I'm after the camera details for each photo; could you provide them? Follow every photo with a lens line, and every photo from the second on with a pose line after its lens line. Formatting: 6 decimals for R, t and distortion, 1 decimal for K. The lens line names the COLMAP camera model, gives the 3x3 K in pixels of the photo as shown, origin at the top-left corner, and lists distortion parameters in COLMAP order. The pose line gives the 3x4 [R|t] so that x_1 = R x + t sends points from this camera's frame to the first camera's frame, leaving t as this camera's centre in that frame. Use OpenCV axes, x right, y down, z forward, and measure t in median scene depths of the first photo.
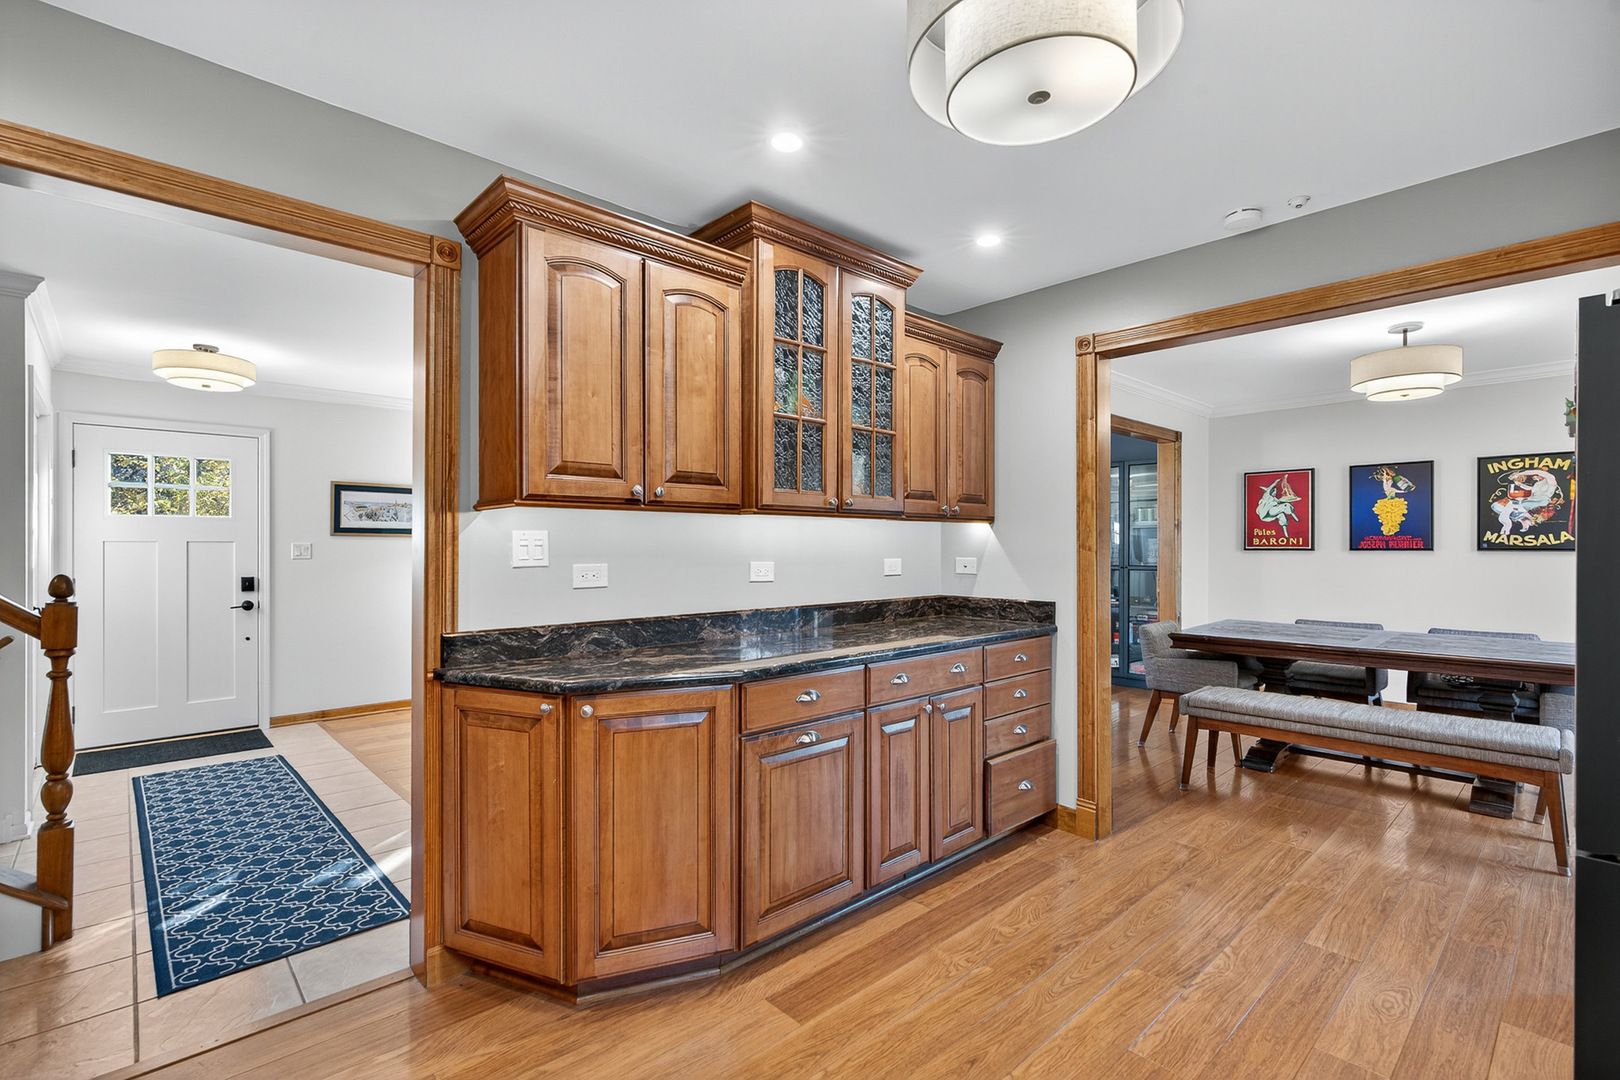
lens RADIAL K [[739.0, 0, 810.0], [0, 739.0, 540.0], [0, 0, 1]] dist [-0.000610, 0.000075]
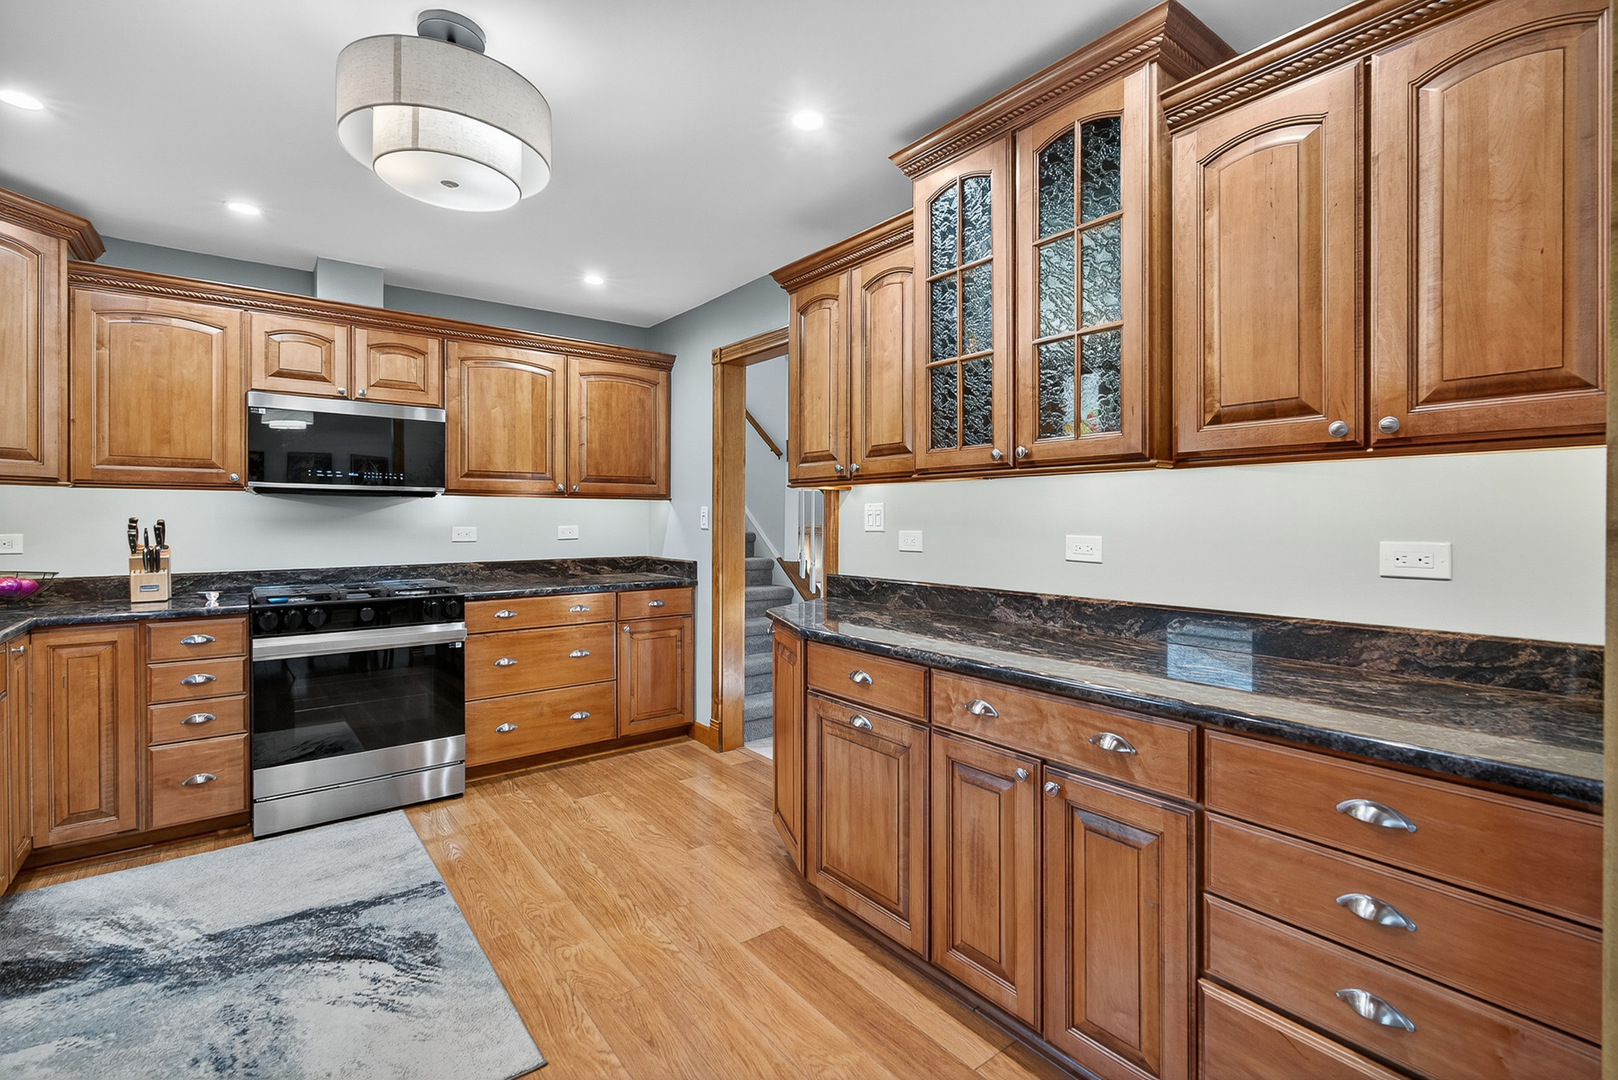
lens RADIAL K [[734.7, 0, 809.8], [0, 734.7, 511.9], [0, 0, 1]] dist [-0.000517, -0.000283]
pose [[-0.095649, -0.006872, -0.995391, 0.436590], [0.010277, 0.999916, -0.007891, 0.005314], [0.995362, -0.010984, -0.095570, 0.487130]]
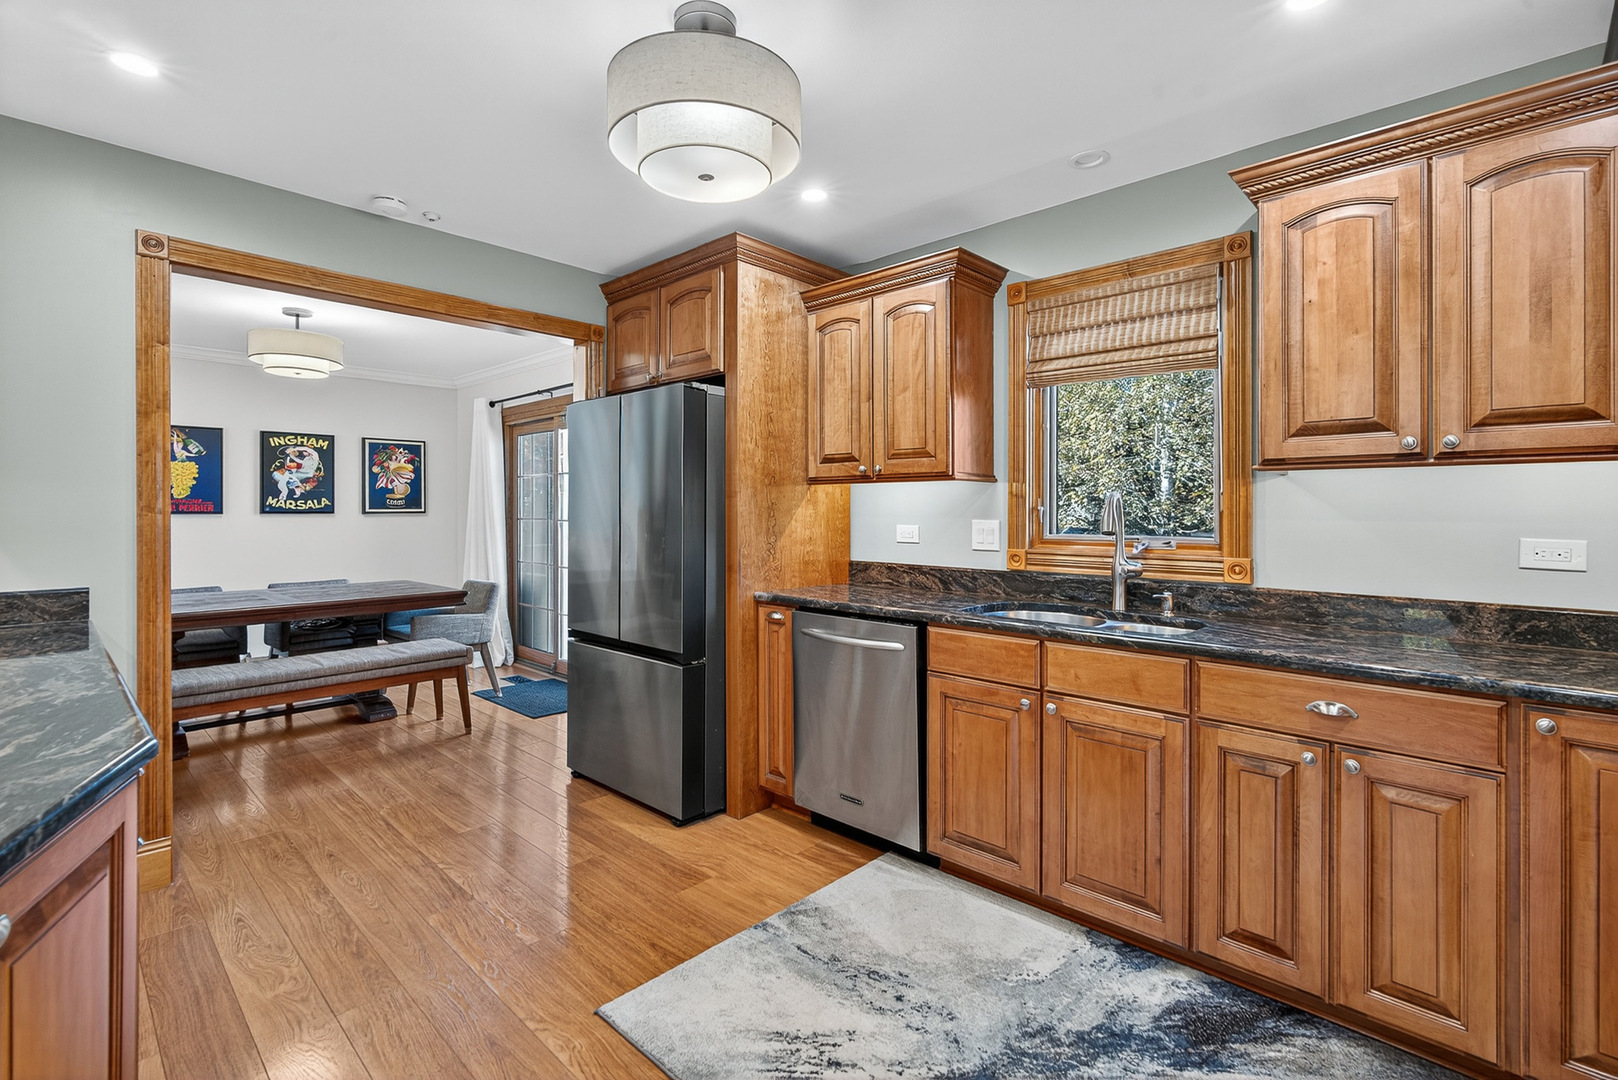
lens RADIAL K [[734.7, 0, 809.8], [0, 734.7, 511.9], [0, 0, 1]] dist [-0.000517, -0.000283]
pose [[-0.057068, -0.001991, 0.998368, -0.280758], [-0.009541, 0.999953, 0.001449, 0.002669], [-0.998325, -0.009442, -0.057085, 0.241434]]
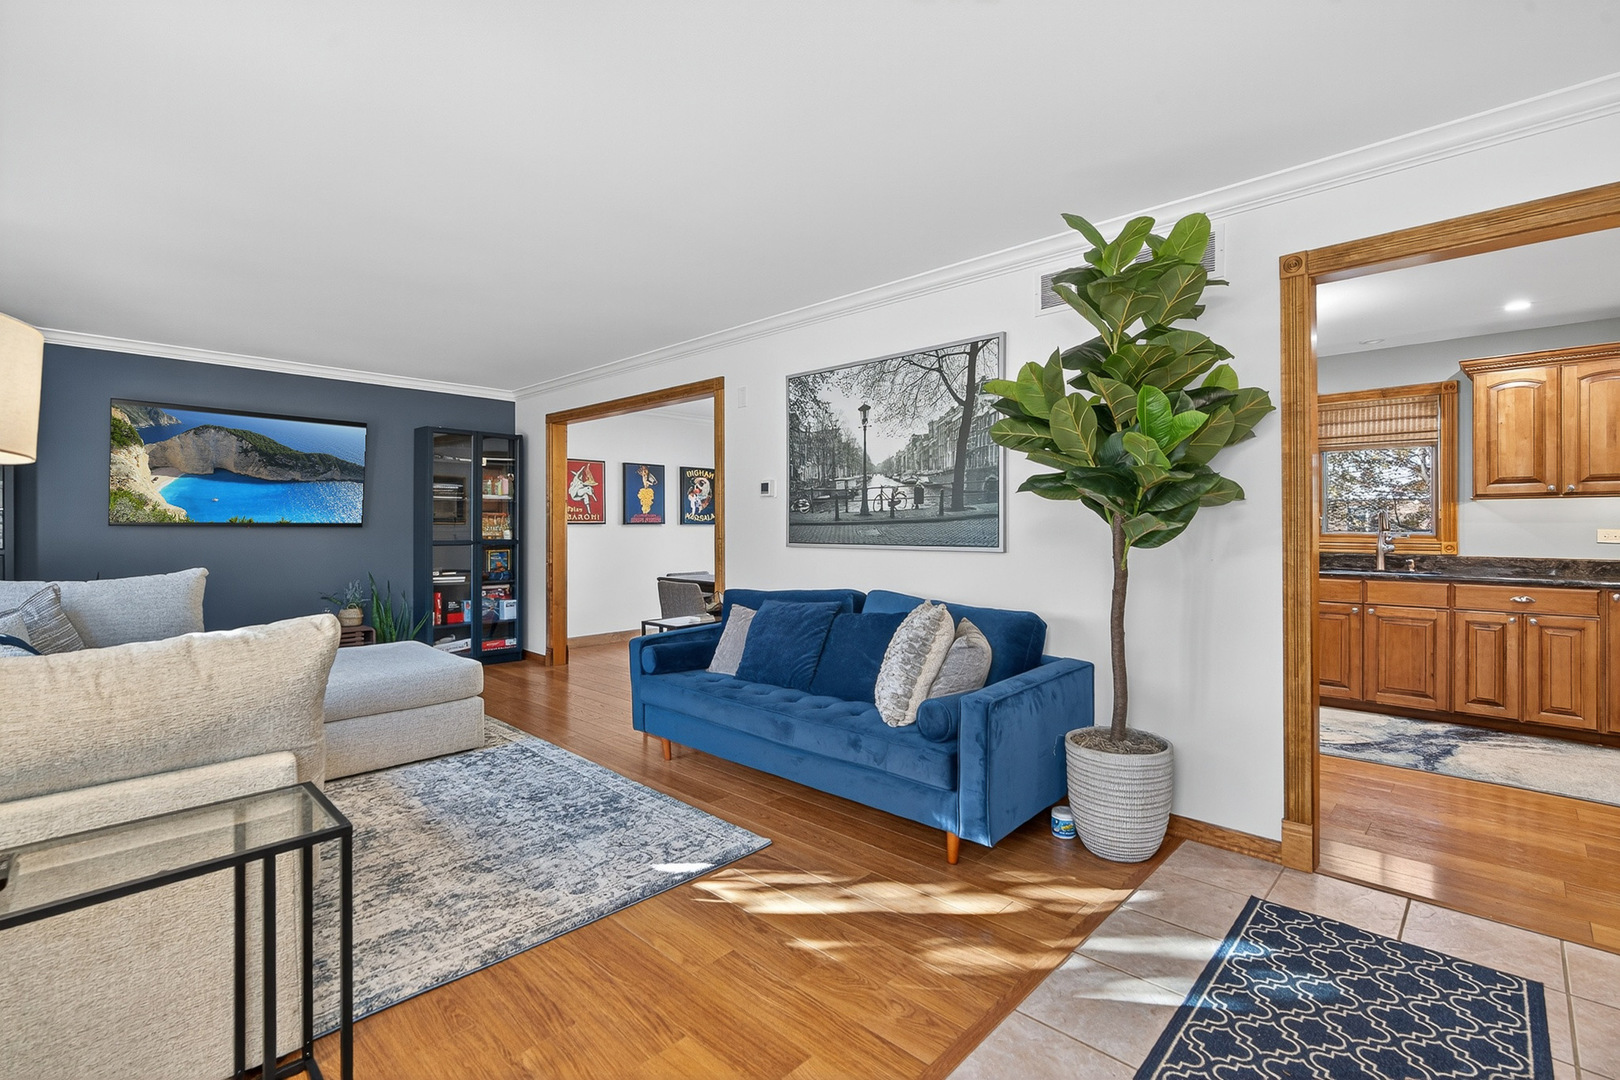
lens RADIAL K [[727.8, 0, 811.6], [0, 727.8, 529.7], [0, 0, 1]] dist [0.001754, 0.000917]
pose [[-0.051162, -0.004886, 0.998678, -0.753736], [-0.008441, 0.999954, 0.004460, 0.018304], [-0.998655, -0.008202, -0.051201, 0.848242]]
